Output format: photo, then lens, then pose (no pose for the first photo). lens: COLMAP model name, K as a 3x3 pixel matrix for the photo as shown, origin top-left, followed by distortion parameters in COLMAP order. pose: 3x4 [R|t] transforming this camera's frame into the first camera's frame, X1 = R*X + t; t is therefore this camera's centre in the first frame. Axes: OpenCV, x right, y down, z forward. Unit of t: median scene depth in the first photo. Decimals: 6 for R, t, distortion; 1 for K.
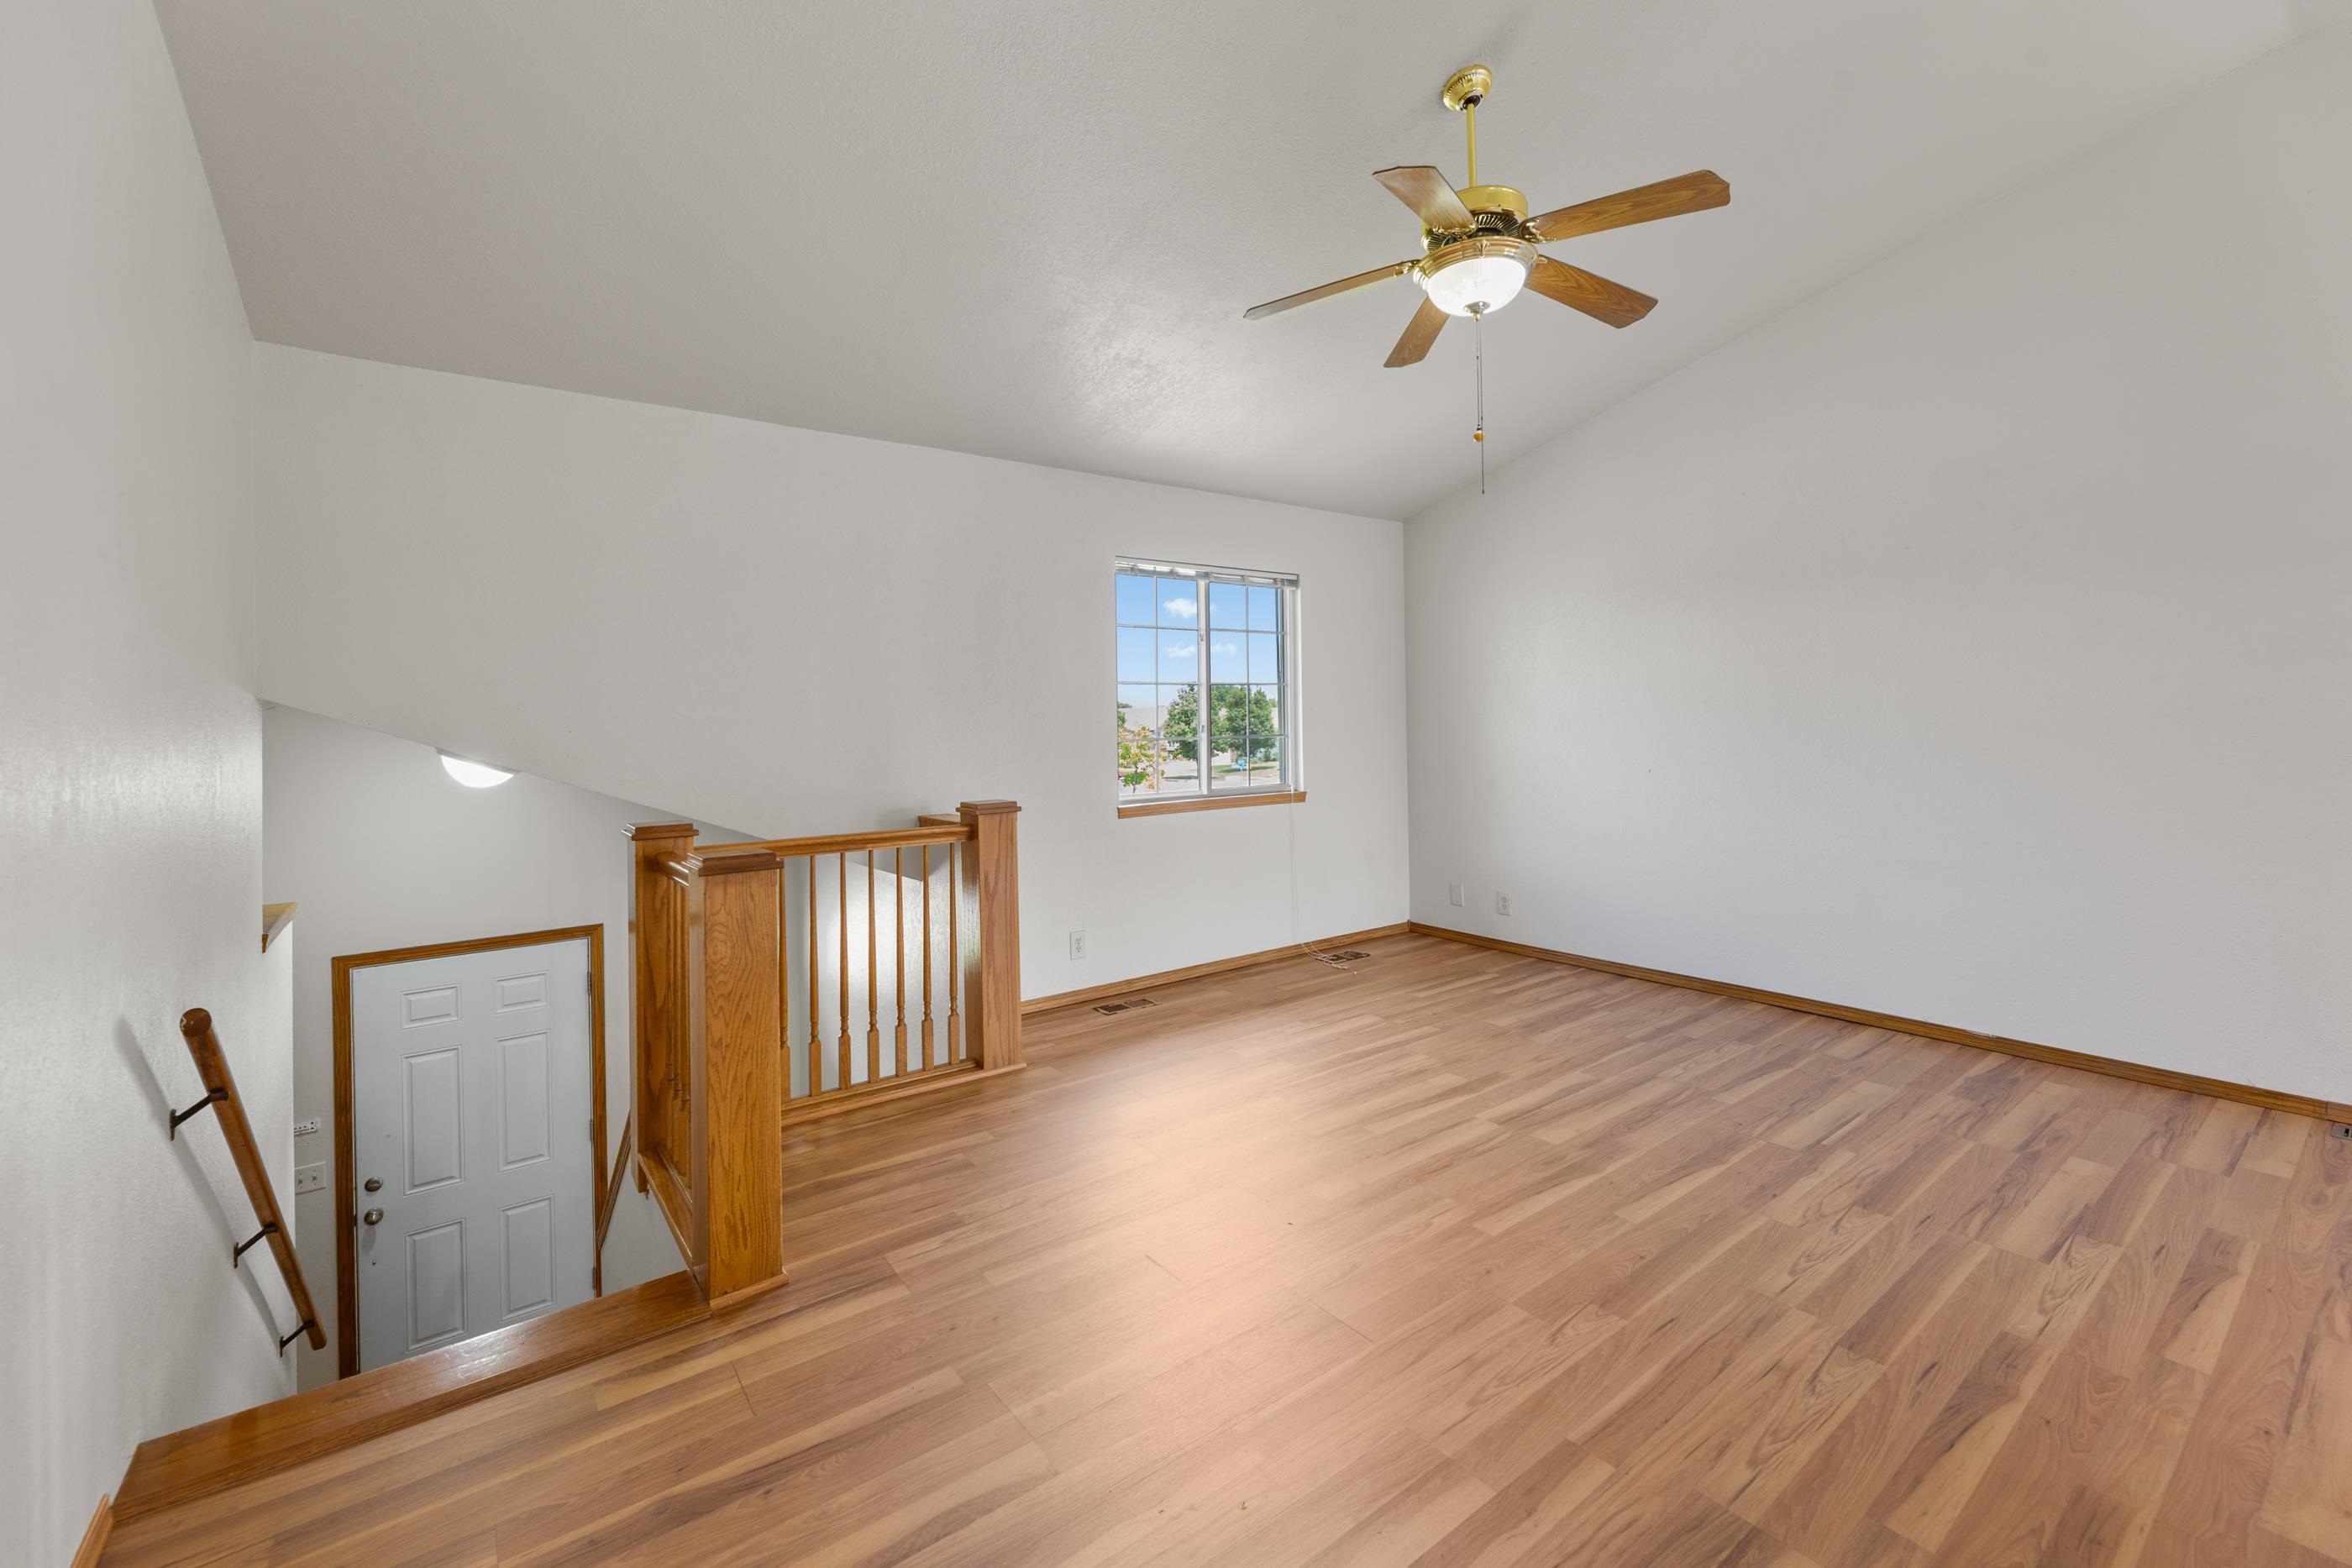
lens RADIAL K [[970.2, 0, 1177.9], [0, 970.2, 731.9], [0, 0, 1]] dist [-0.001952, -0.000184]
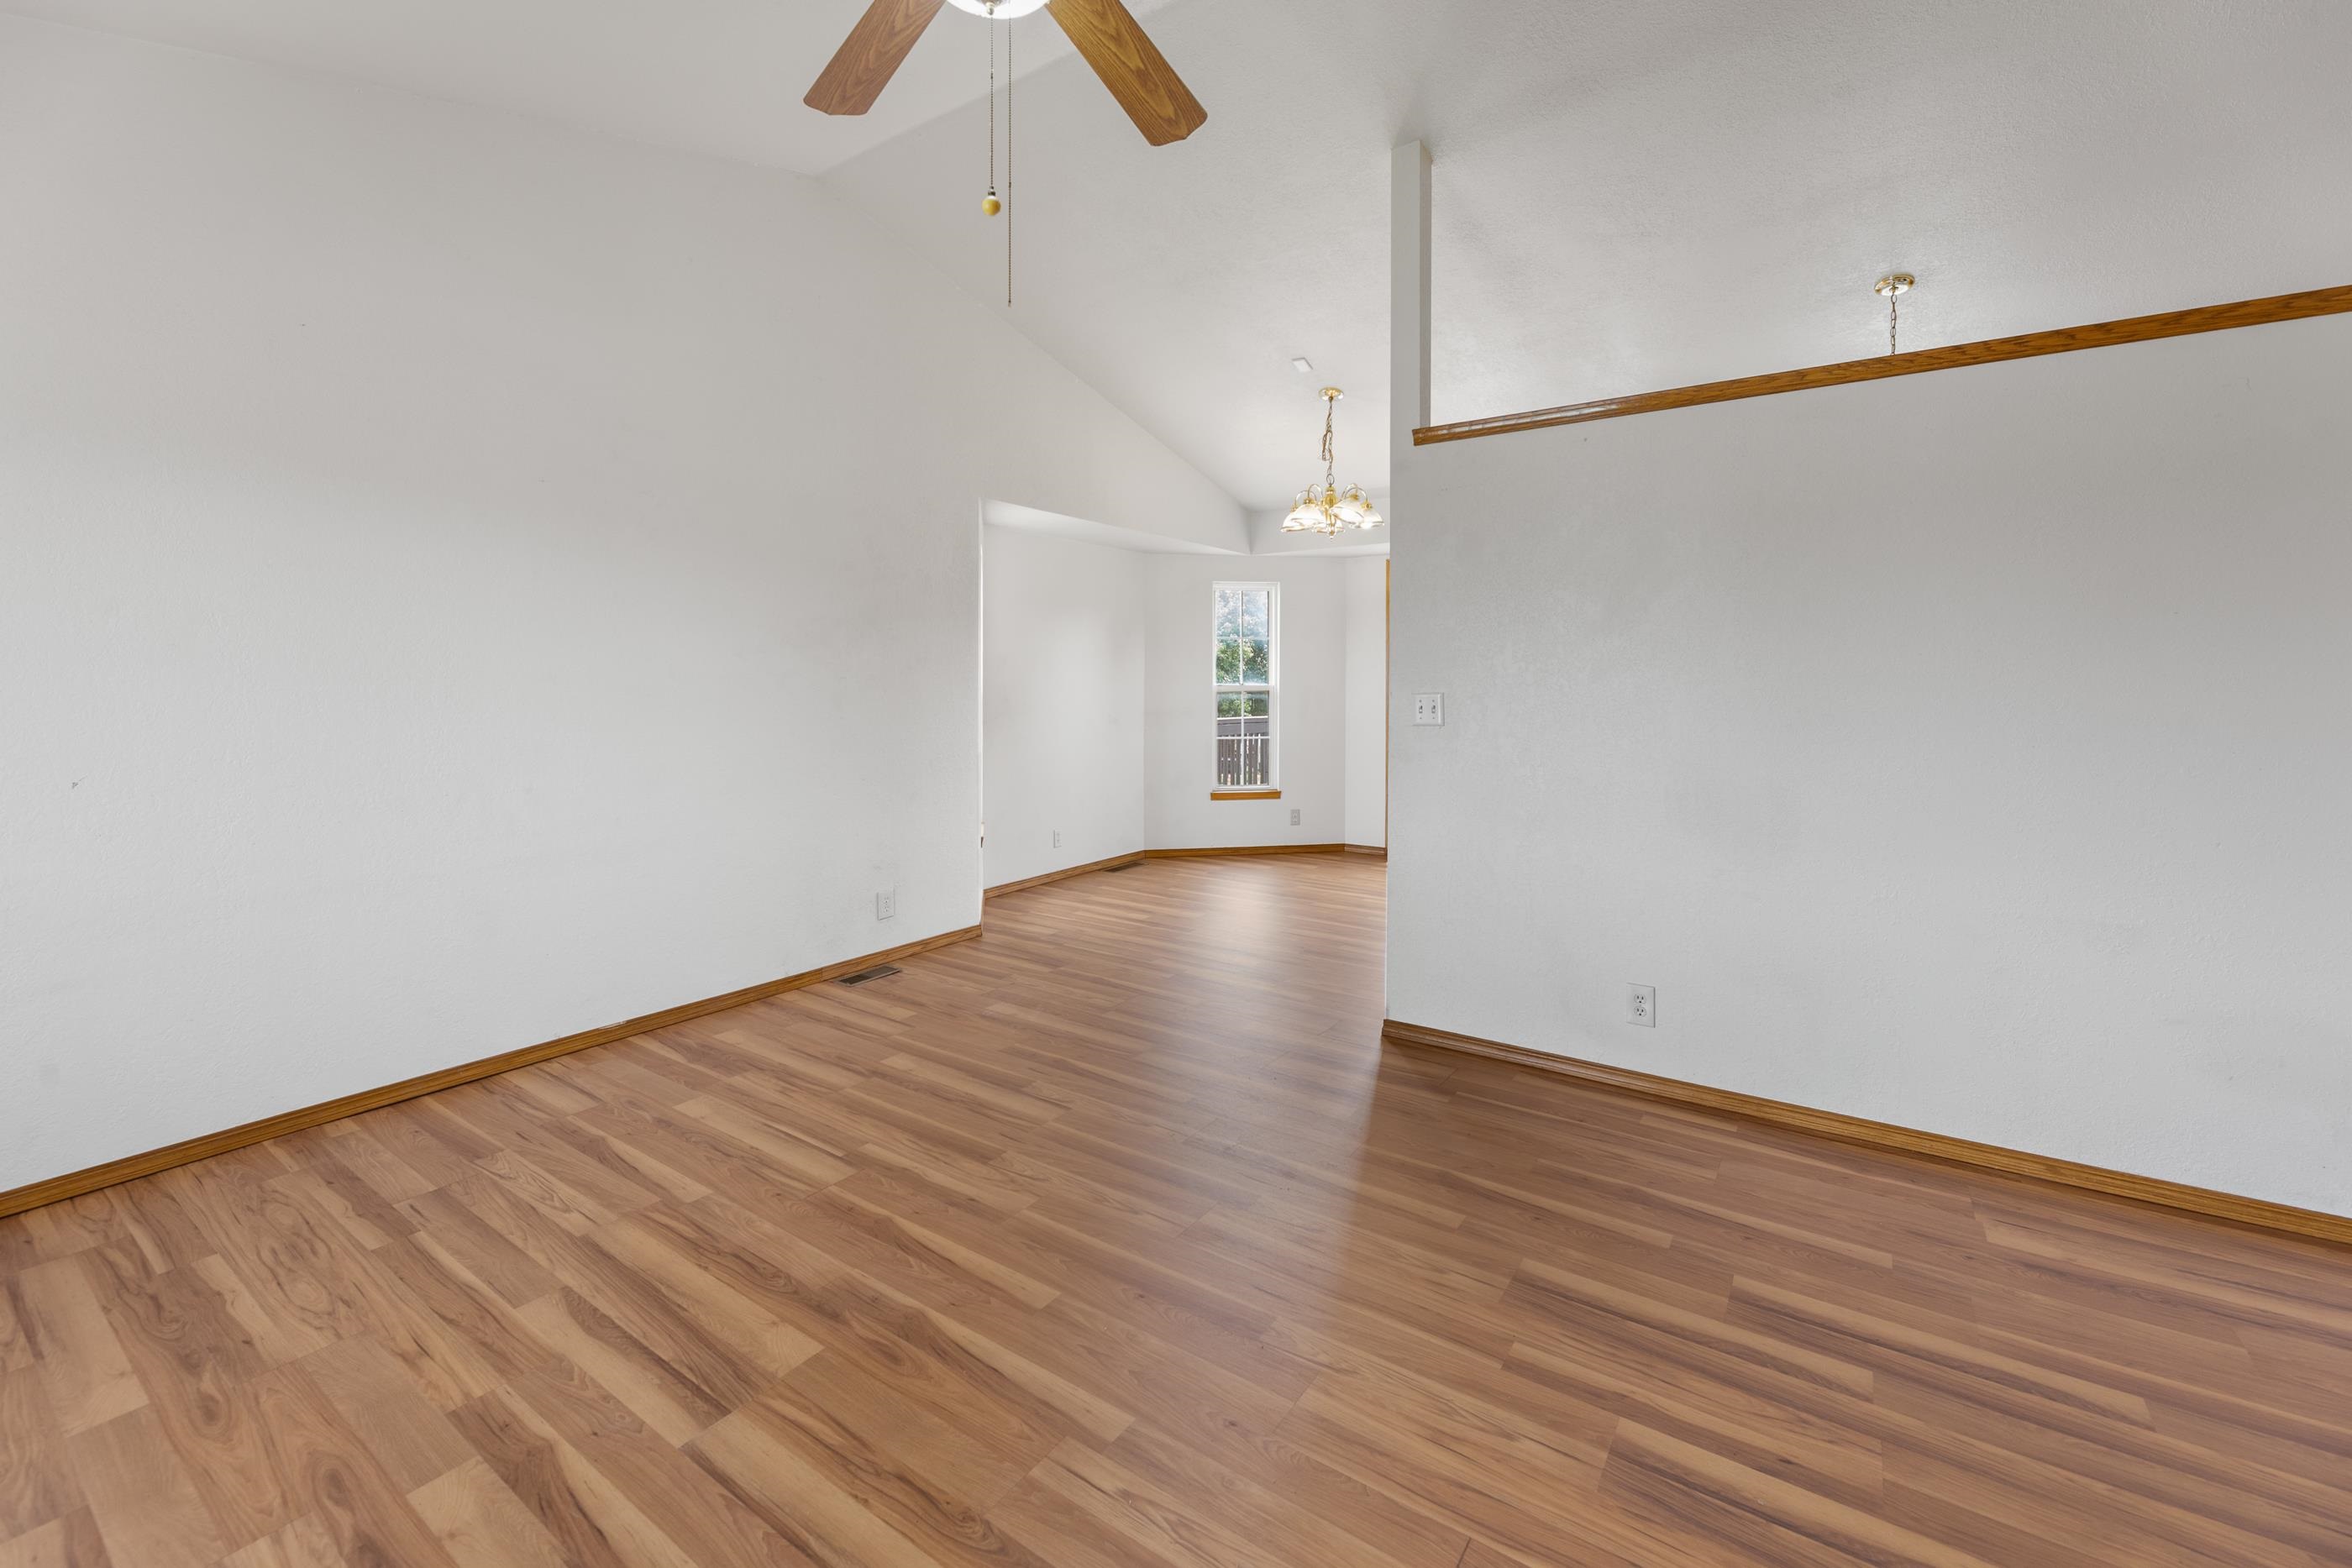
lens RADIAL K [[980.8, 0, 1165.4], [0, 980.8, 687.6], [0, 0, 1]] dist [-0.001443, 0.000146]
pose [[-0.310706, 0.012177, 0.950428, -0.322404], [0.015127, 0.999855, -0.007866, 0.005880], [-0.950386, 0.011933, -0.310845, 1.098783]]
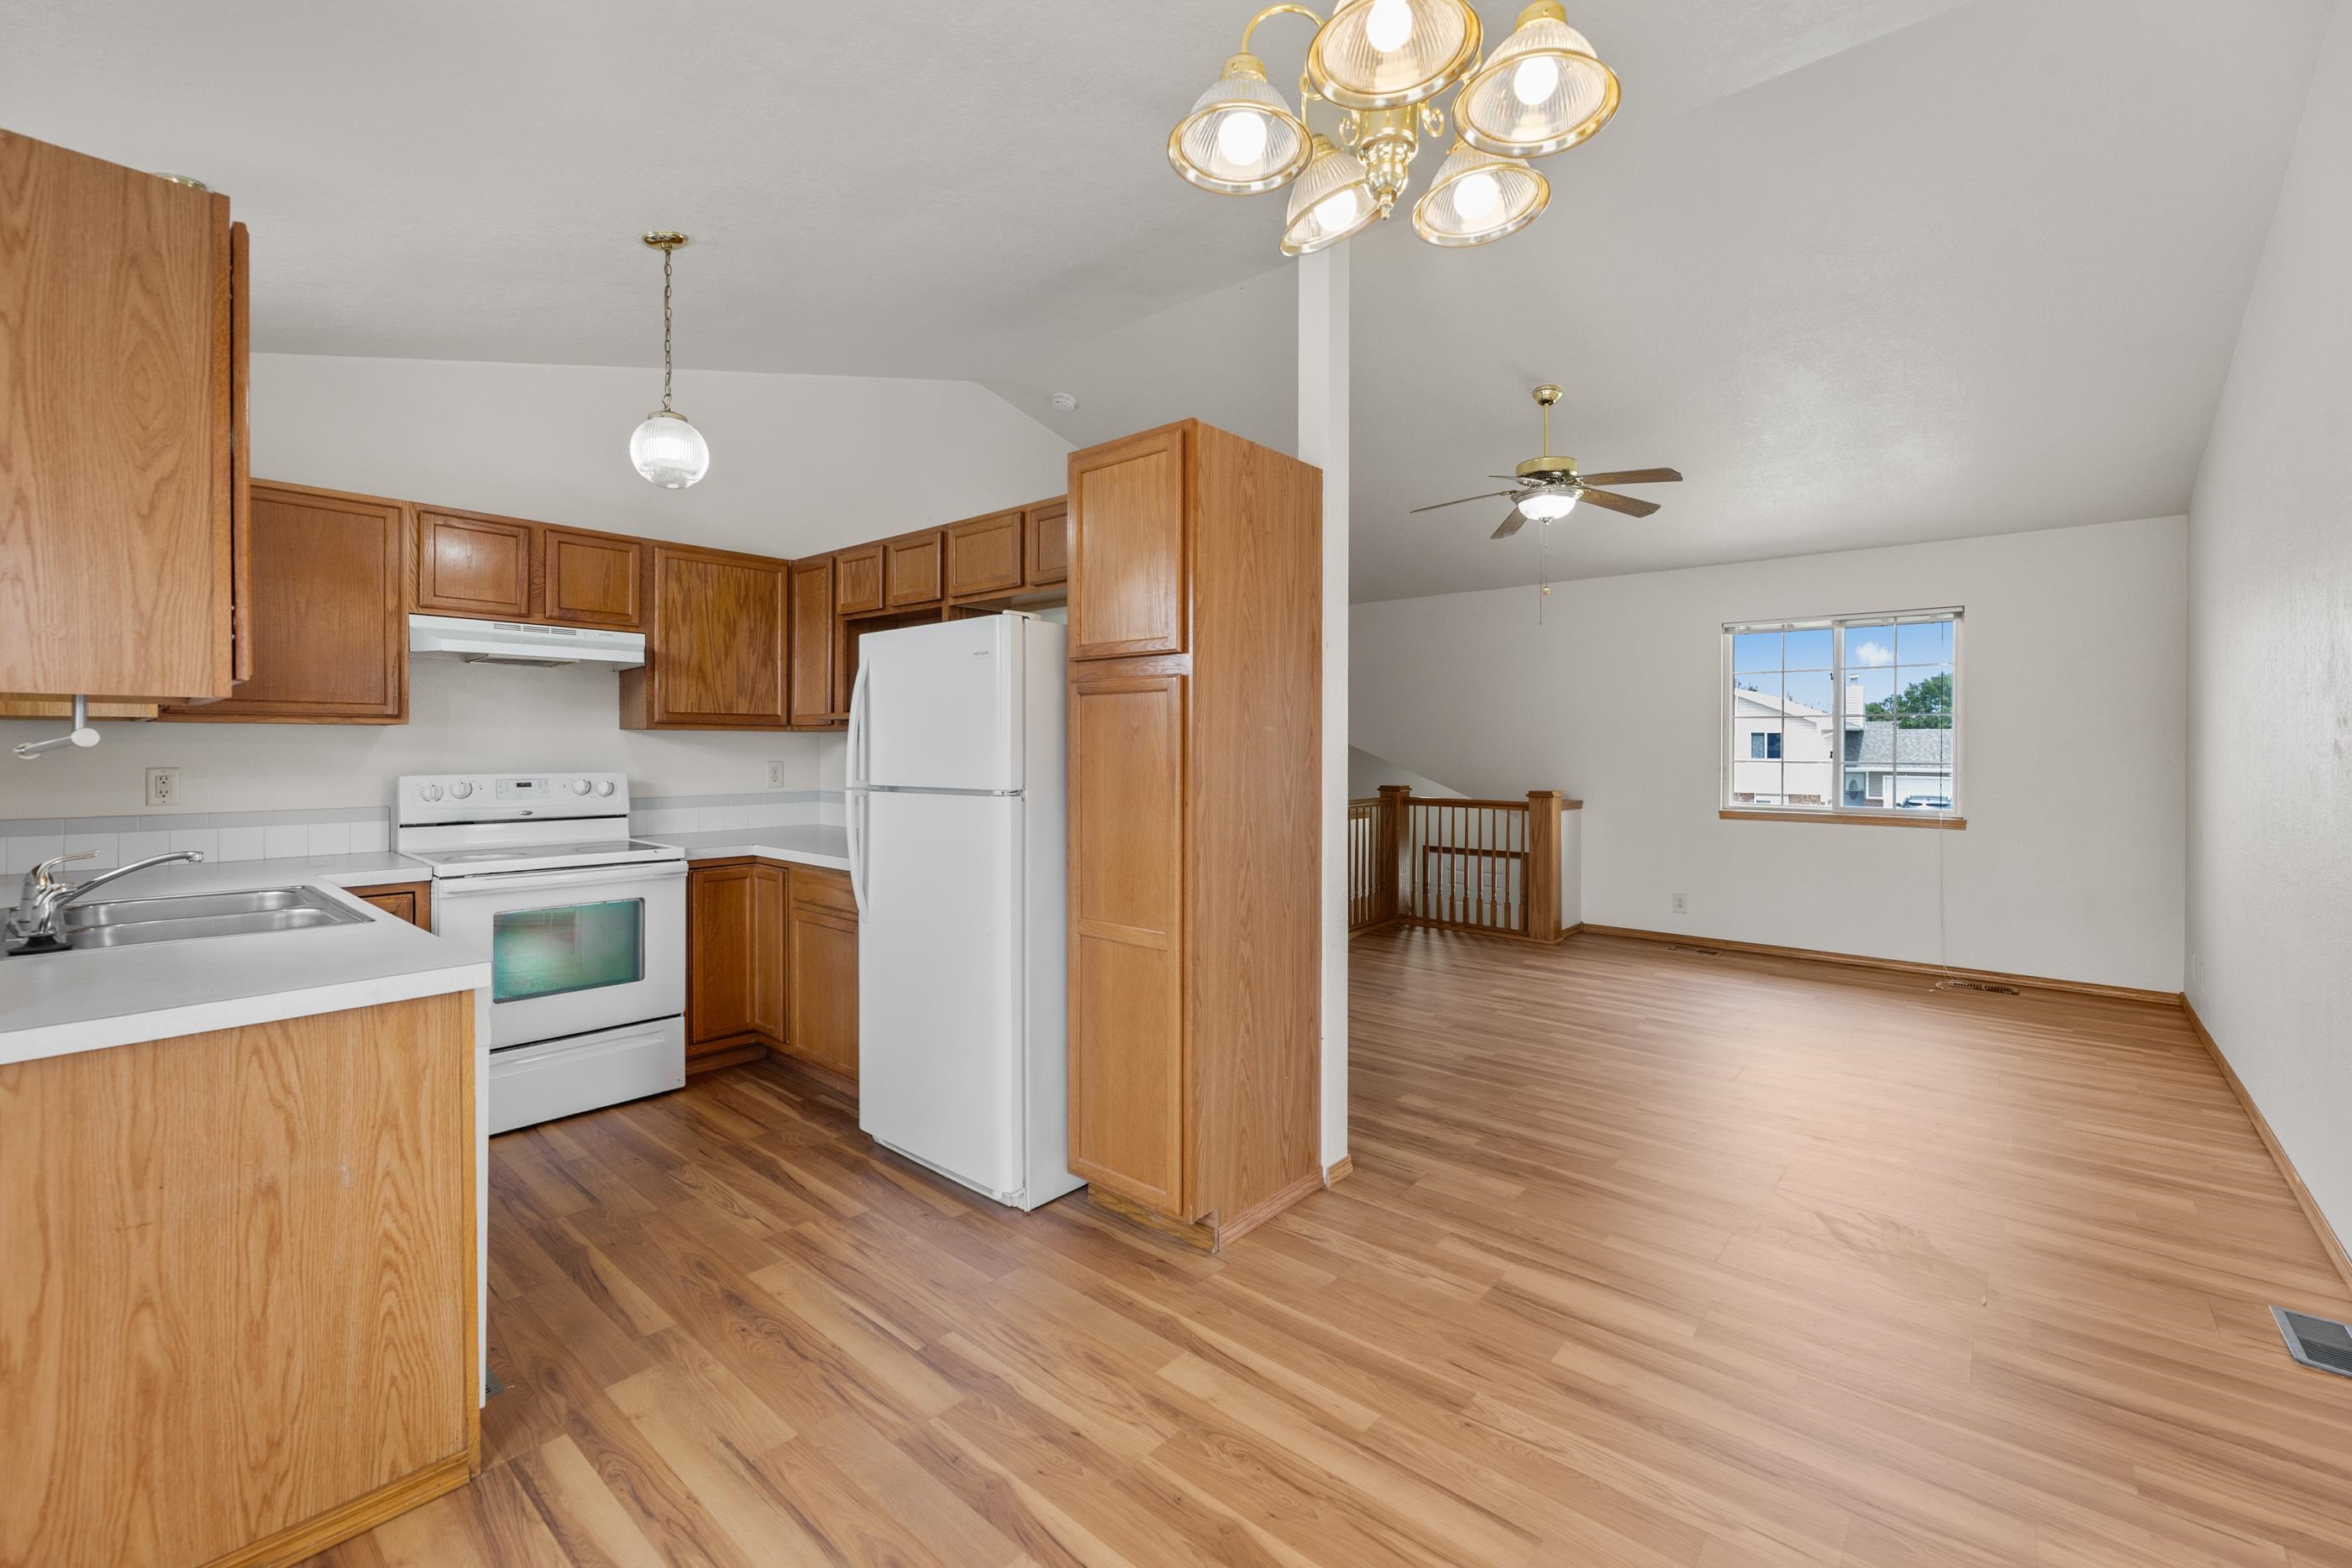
lens RADIAL K [[974.3, 0, 1168.4], [0, 974.3, 752.9], [0, 0, 1]] dist [-0.001130, -0.000123]
pose [[0.209610, 0.026470, -0.977427, 1.941749], [-0.014365, 0.999609, 0.023990, -0.042161], [0.977680, 0.009012, 0.209908, -0.058568]]
